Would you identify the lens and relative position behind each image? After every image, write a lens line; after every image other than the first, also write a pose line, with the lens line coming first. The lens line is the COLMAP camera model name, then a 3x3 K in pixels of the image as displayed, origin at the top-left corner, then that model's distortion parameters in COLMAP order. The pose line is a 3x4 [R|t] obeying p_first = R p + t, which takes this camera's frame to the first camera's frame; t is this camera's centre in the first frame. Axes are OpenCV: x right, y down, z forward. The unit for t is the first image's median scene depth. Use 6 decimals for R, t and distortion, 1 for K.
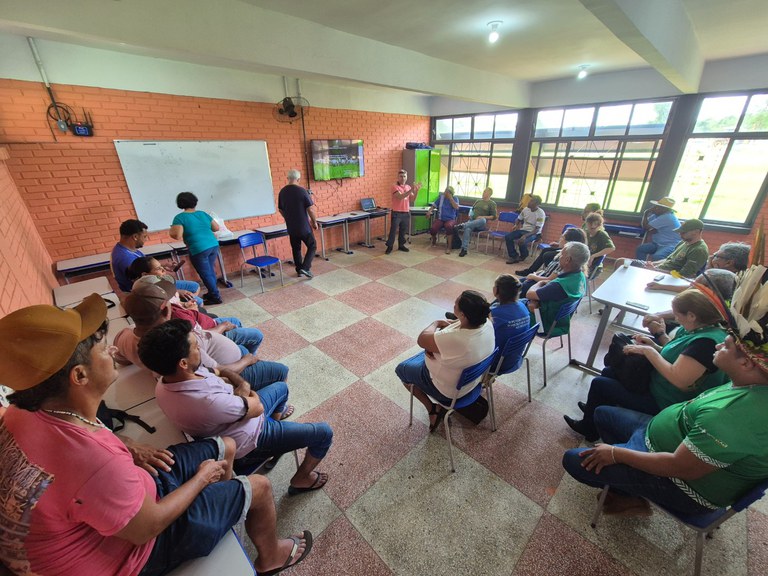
lens RADIAL K [[313.5, 0, 376.5], [0, 313.5, 285.5], [0, 0, 1]] dist [-0.009547, 0.000380]
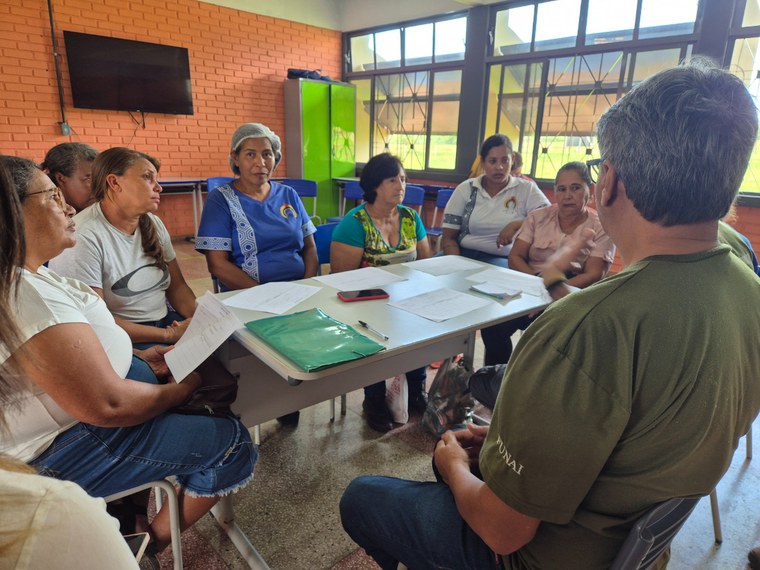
lens RADIAL K [[503.7, 0, 374.1], [0, 503.7, 299.2], [0, 0, 1]] dist [0.016161, -0.014239]
pose [[0.999011, 0.044064, 0.005945, 0.315639], [-0.043101, 0.992555, -0.113917, 0.067471], [-0.010920, 0.113548, 0.993472, 0.160571]]
